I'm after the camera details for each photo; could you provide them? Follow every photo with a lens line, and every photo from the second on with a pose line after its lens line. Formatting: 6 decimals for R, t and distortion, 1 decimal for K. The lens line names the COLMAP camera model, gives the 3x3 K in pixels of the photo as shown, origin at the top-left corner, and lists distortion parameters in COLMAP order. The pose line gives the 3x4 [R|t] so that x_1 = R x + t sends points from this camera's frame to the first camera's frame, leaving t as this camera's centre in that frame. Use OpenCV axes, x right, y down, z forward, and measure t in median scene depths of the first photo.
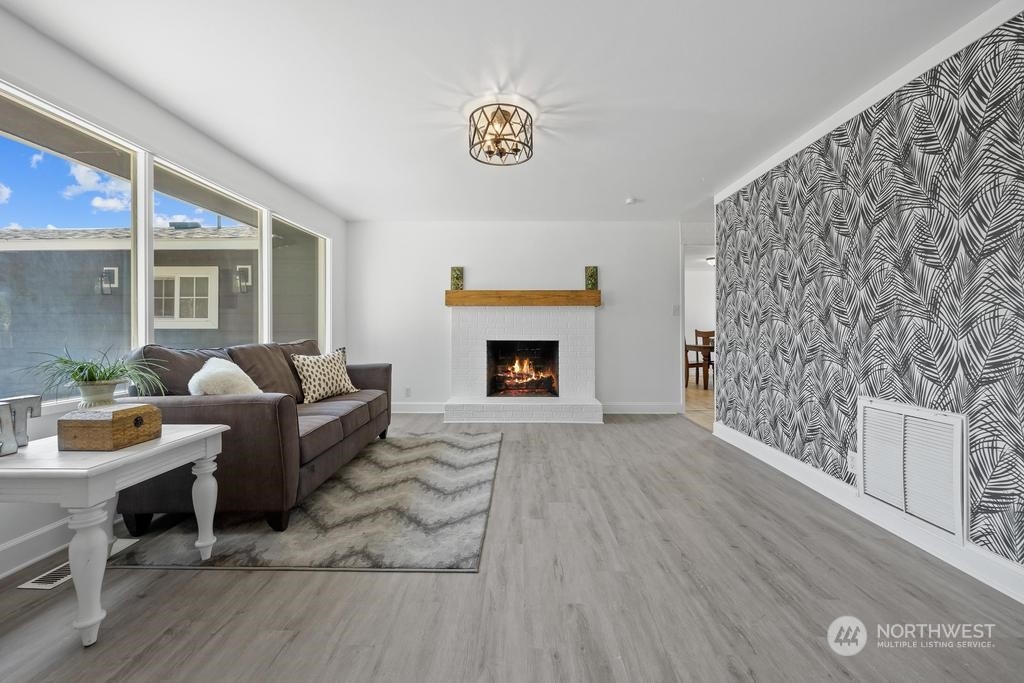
lens RADIAL K [[412.5, 0, 512.0], [0, 412.5, 341.5], [0, 0, 1]] dist [-0.000704, -0.000042]
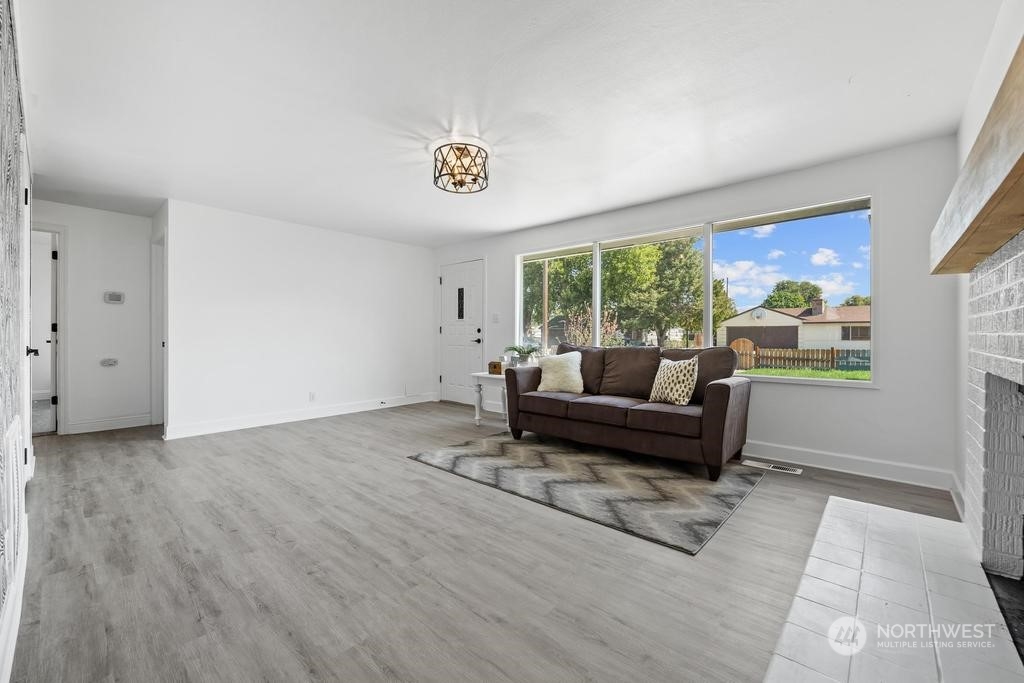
lens RADIAL K [[412.5, 0, 512.0], [0, 412.5, 341.5], [0, 0, 1]] dist [-0.000704, -0.000042]
pose [[-0.653327, 0.010393, -0.757005, 0.777731], [-0.024217, 0.999107, 0.034618, -0.053514], [0.756689, 0.040949, -0.652492, 1.907783]]
